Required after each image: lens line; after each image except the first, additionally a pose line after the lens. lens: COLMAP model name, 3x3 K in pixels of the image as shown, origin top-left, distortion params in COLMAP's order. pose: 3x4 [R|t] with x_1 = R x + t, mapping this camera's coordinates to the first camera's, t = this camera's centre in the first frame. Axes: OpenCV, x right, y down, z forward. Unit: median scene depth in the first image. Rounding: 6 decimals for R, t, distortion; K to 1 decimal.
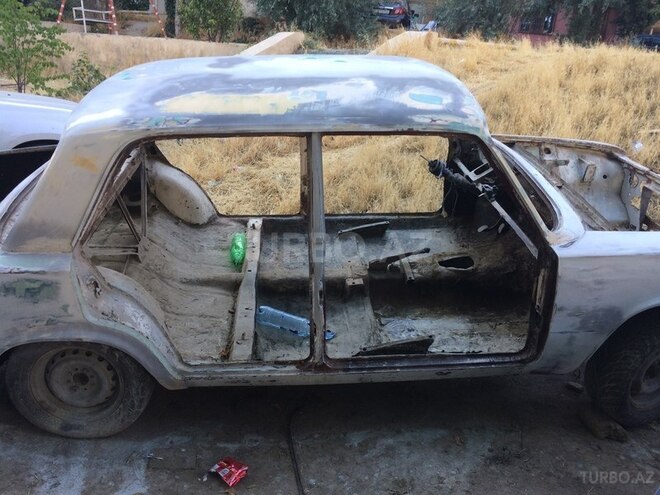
lens RADIAL K [[566.8, 0, 330.6], [0, 566.8, 247.3], [0, 0, 1]] dist [0.071383, -0.095652]
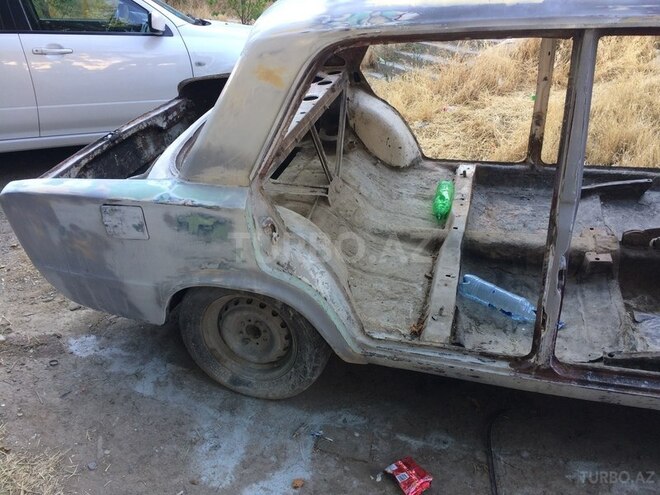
lens RADIAL K [[566.8, 0, 326.5], [0, 566.8, 249.9], [0, 0, 1]] dist [0.071383, -0.095652]
pose [[0.935809, 0.114530, -0.333384, -0.052107], [-0.083281, 0.990807, 0.106611, 0.001681], [0.342529, -0.072002, 0.936744, 0.225599]]
